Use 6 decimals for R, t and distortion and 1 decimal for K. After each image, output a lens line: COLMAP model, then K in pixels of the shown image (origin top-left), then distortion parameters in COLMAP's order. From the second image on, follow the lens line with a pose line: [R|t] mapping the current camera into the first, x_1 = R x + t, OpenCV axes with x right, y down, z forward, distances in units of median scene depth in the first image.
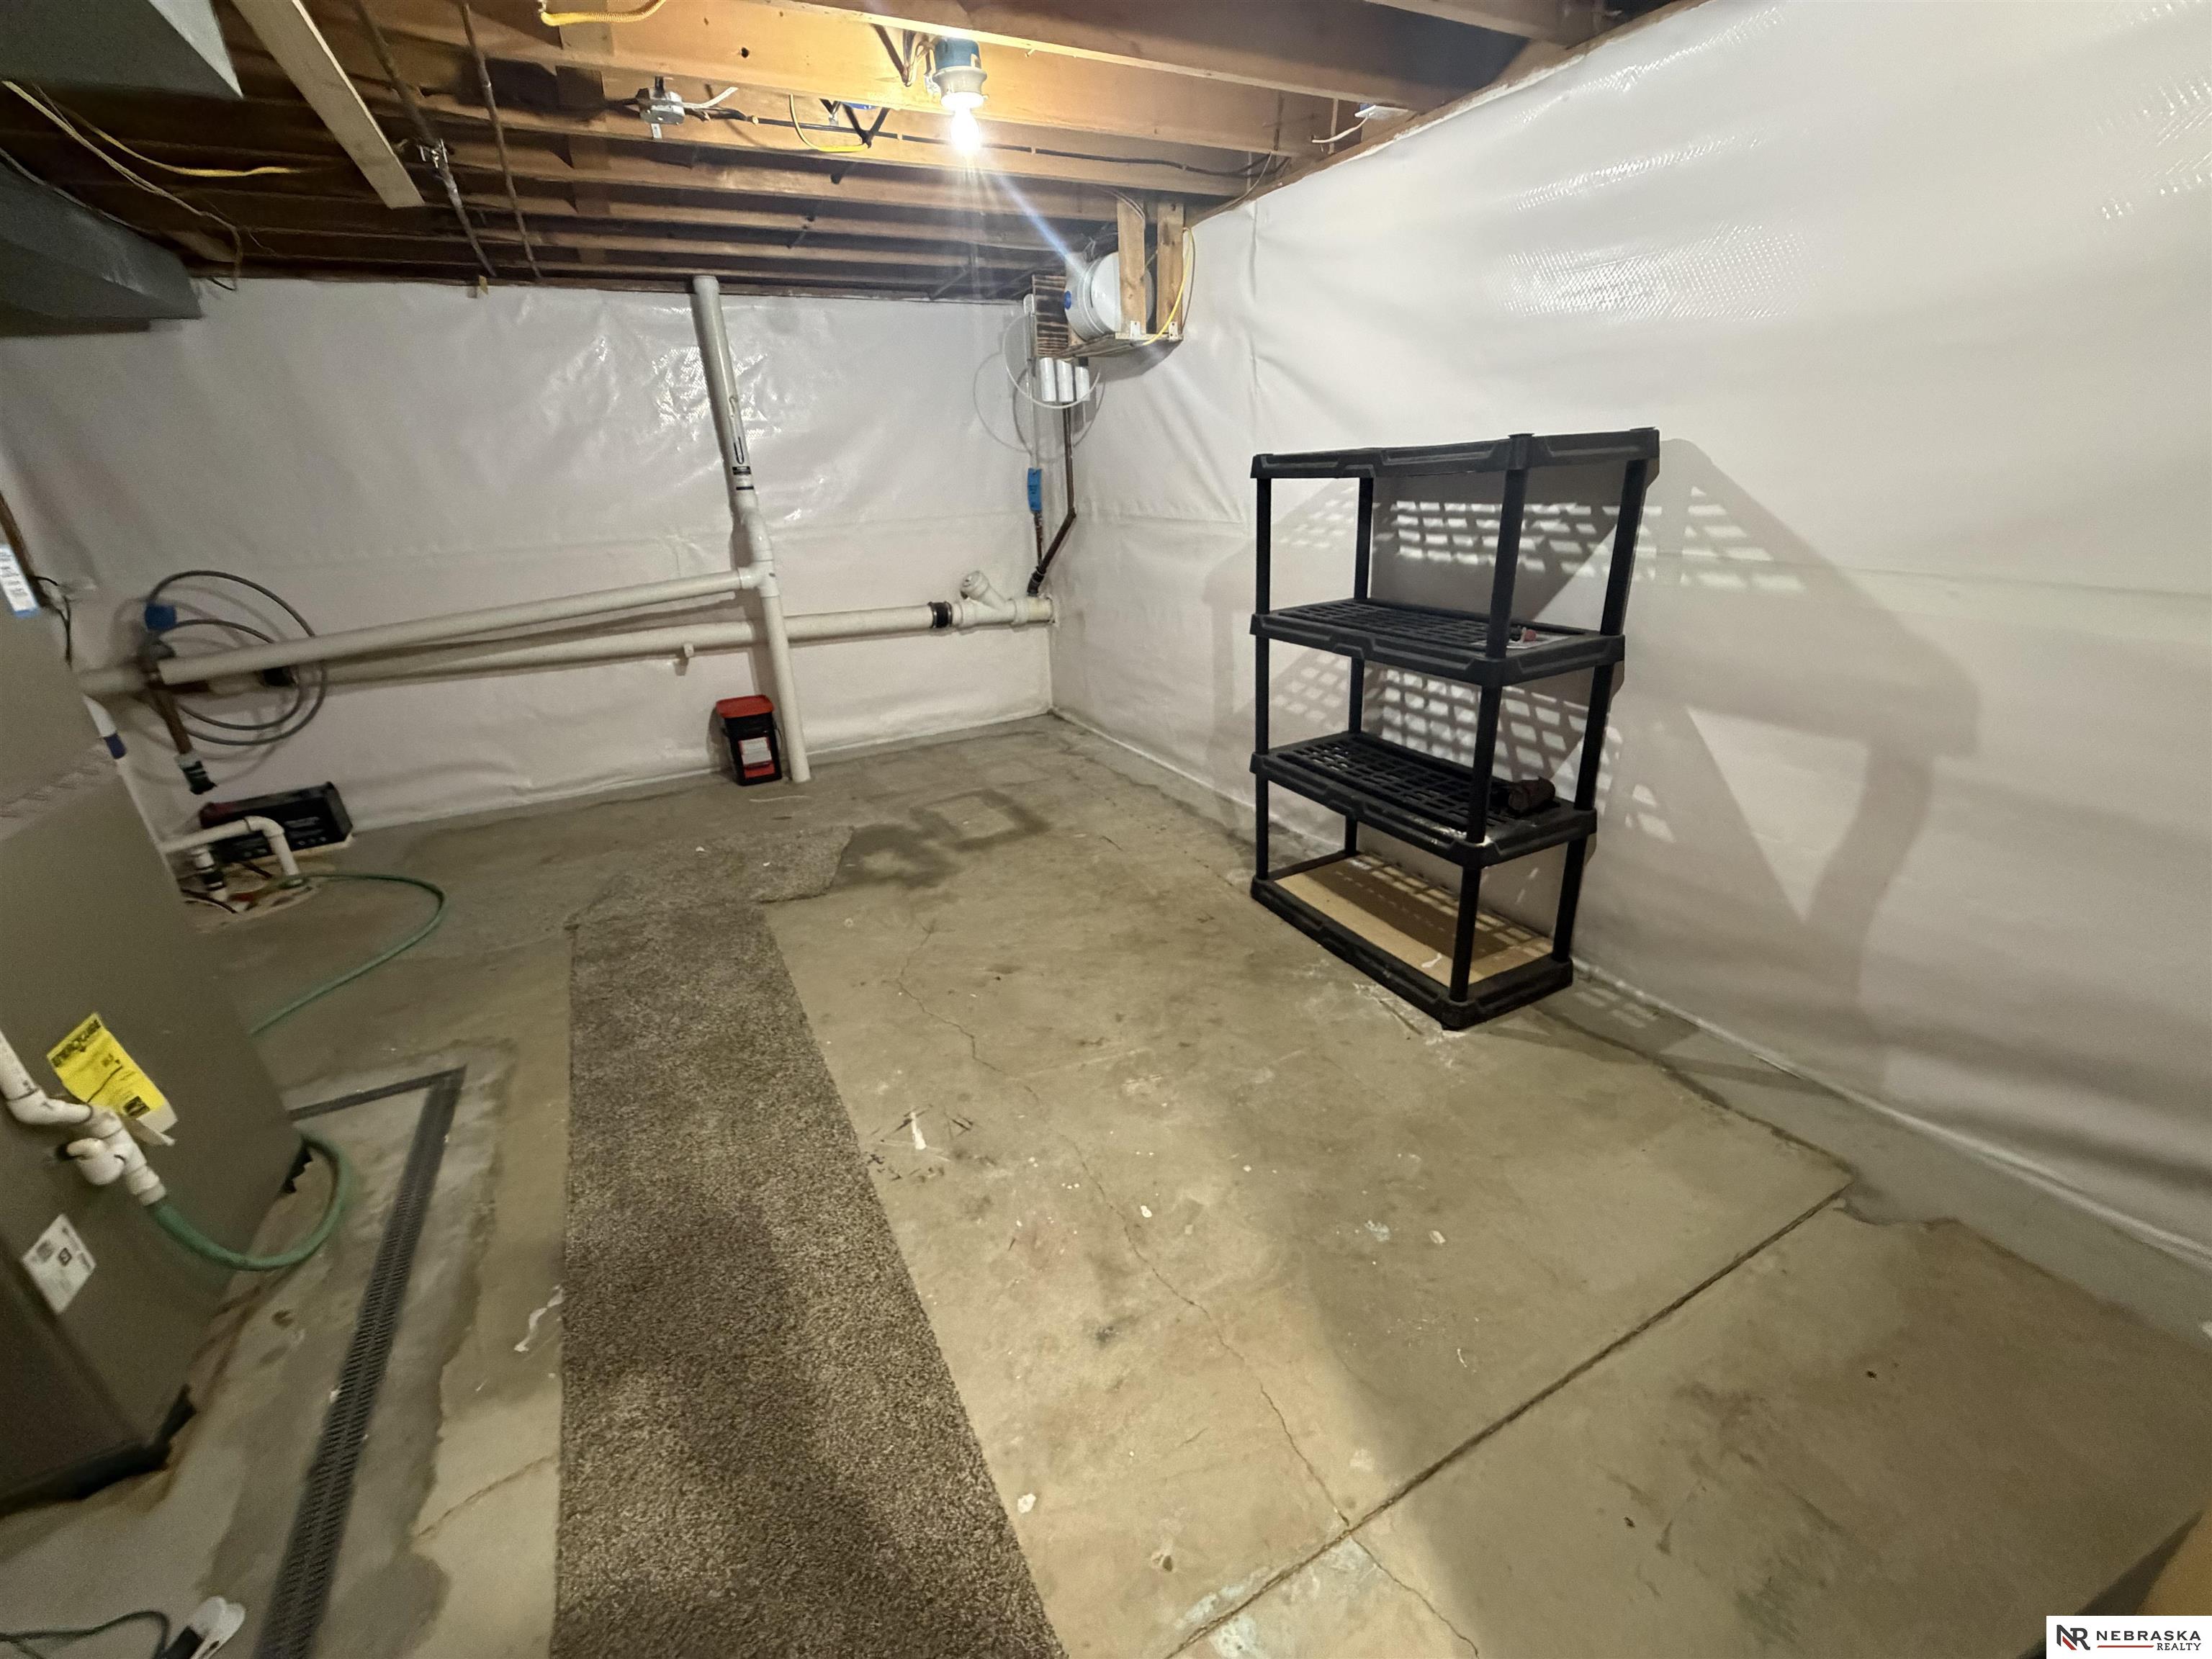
lens RADIAL K [[896.8, 0, 1106.0], [0, 896.8, 829.5], [0, 0, 1]] dist [0.000637, 0.000225]
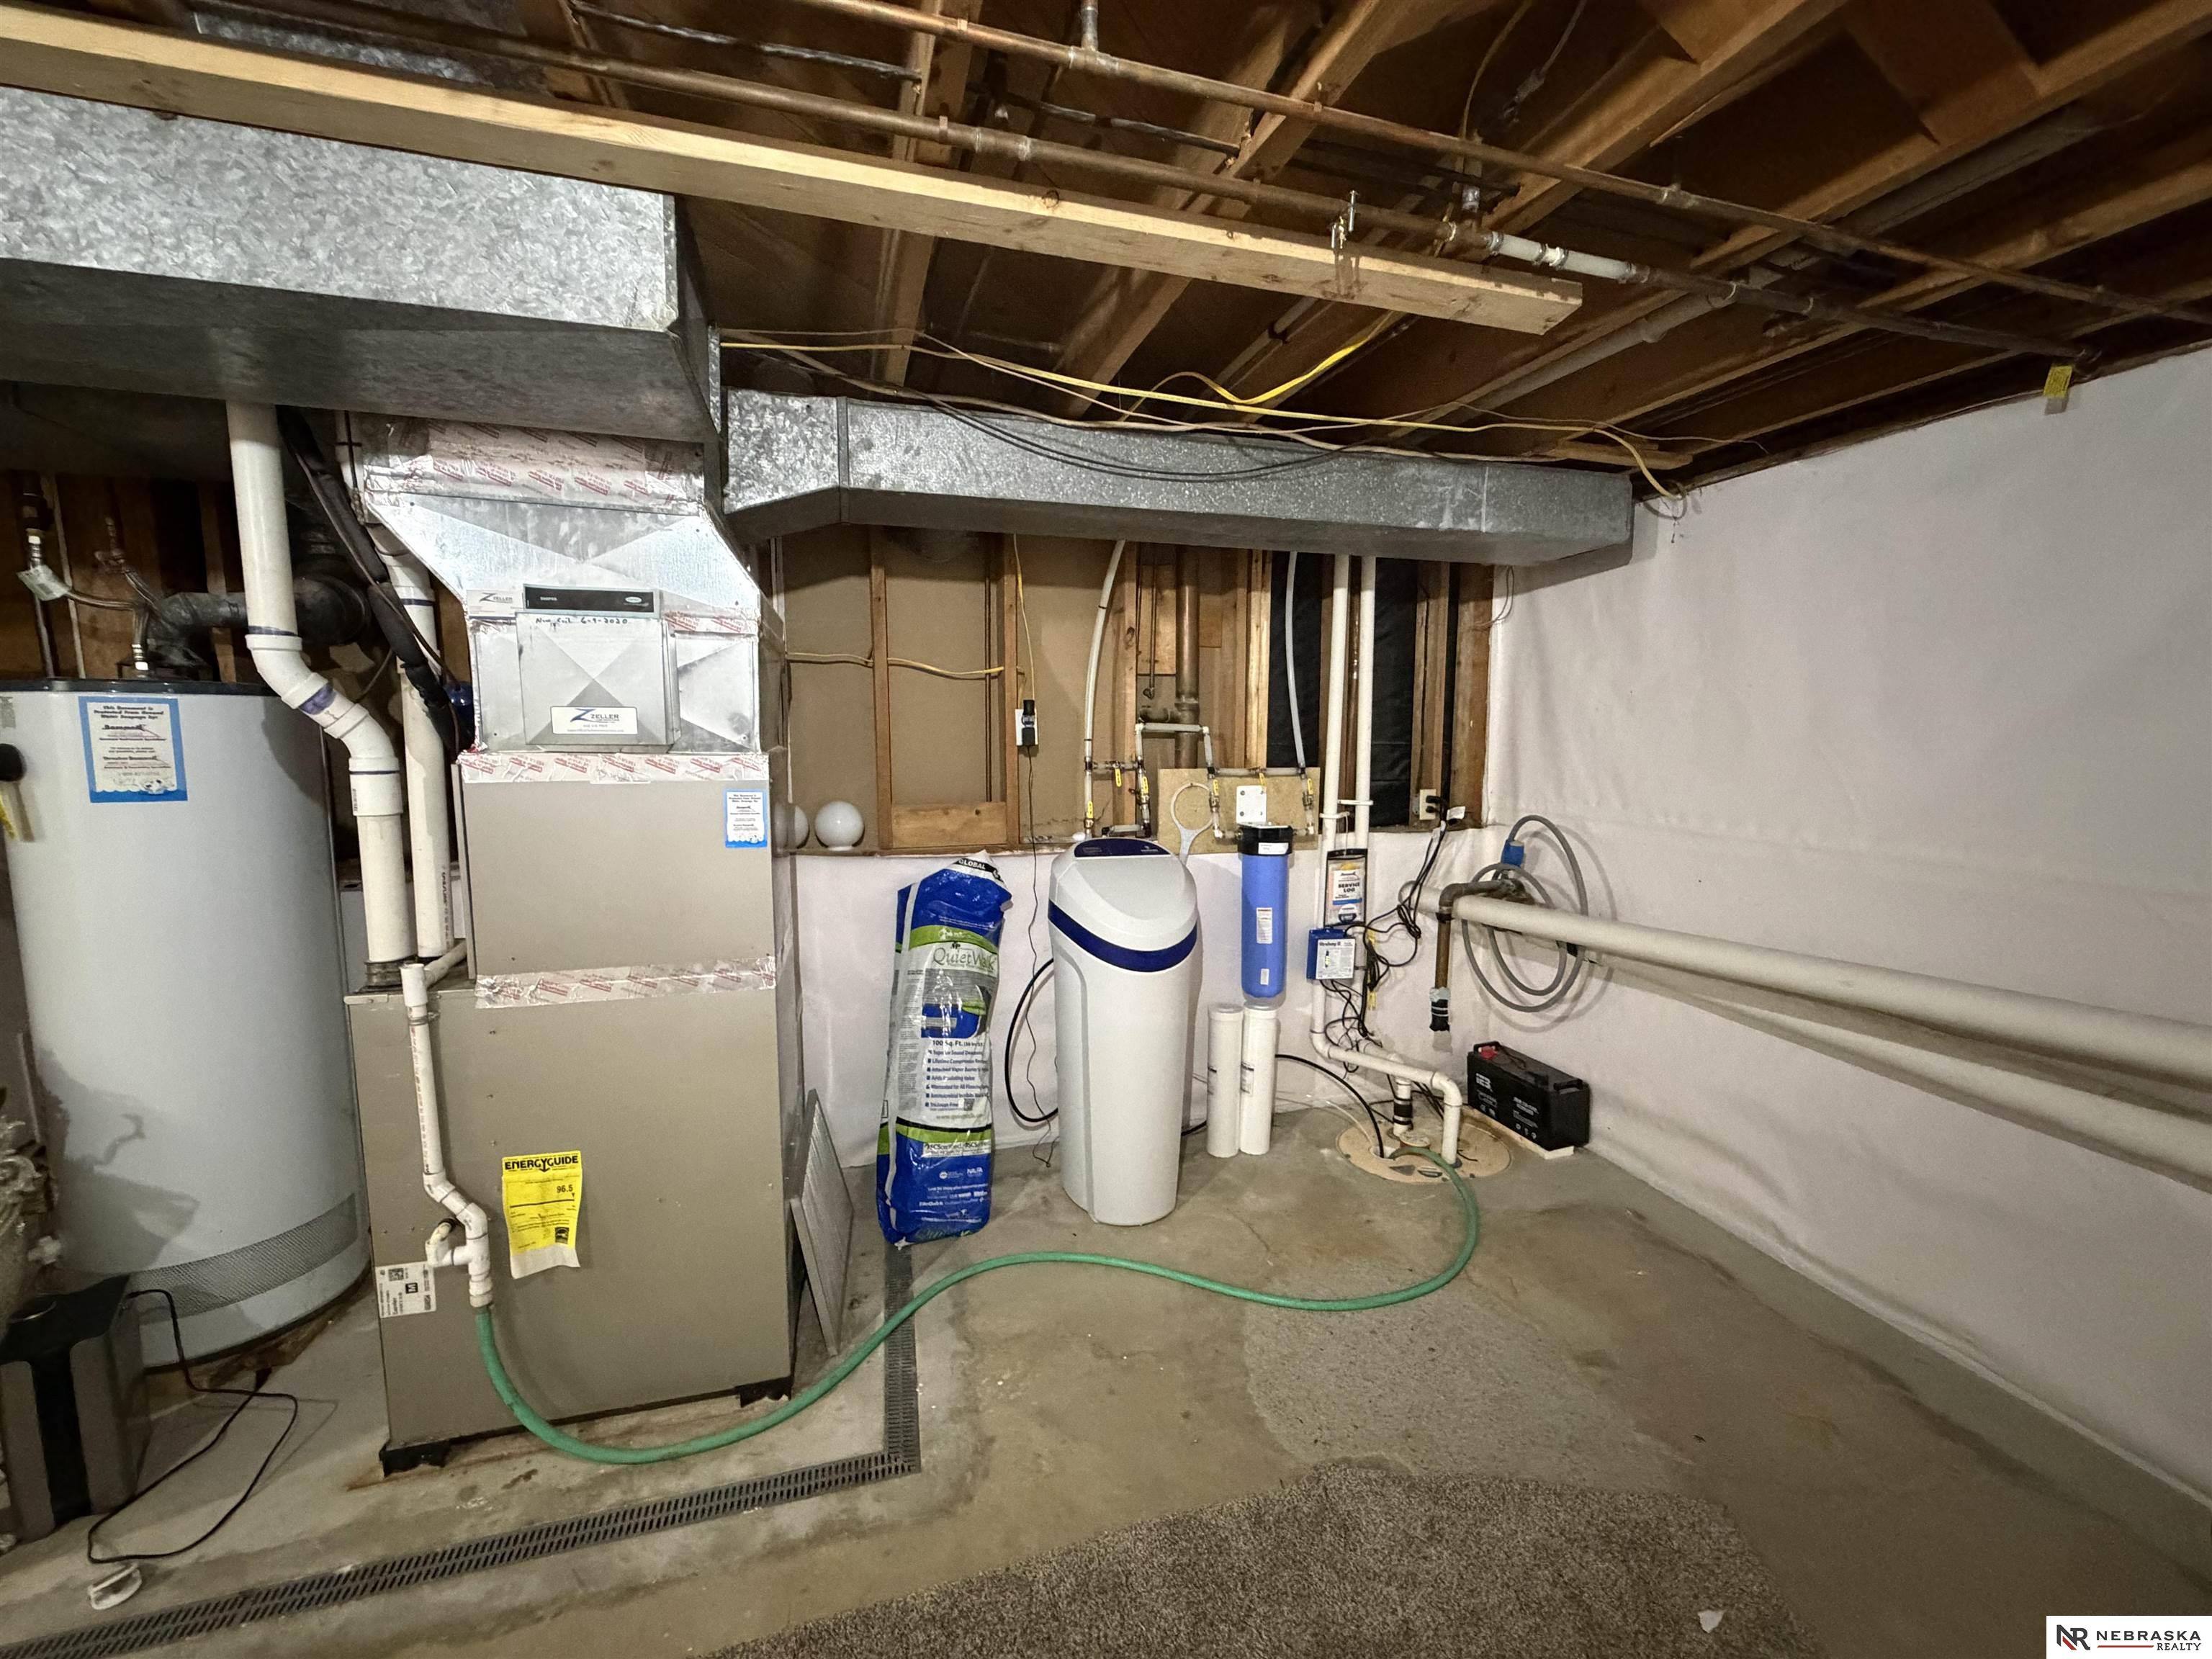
lens RADIAL K [[886.8, 0, 1106.0], [0, 886.8, 829.5], [0, 0, 1]] dist [0.001486, 0.000221]
pose [[-0.190819, 0.165603, -0.967556, -0.111086], [-0.364898, 0.903069, 0.226530, -0.462587], [0.911283, 0.396285, -0.111894, 1.035115]]
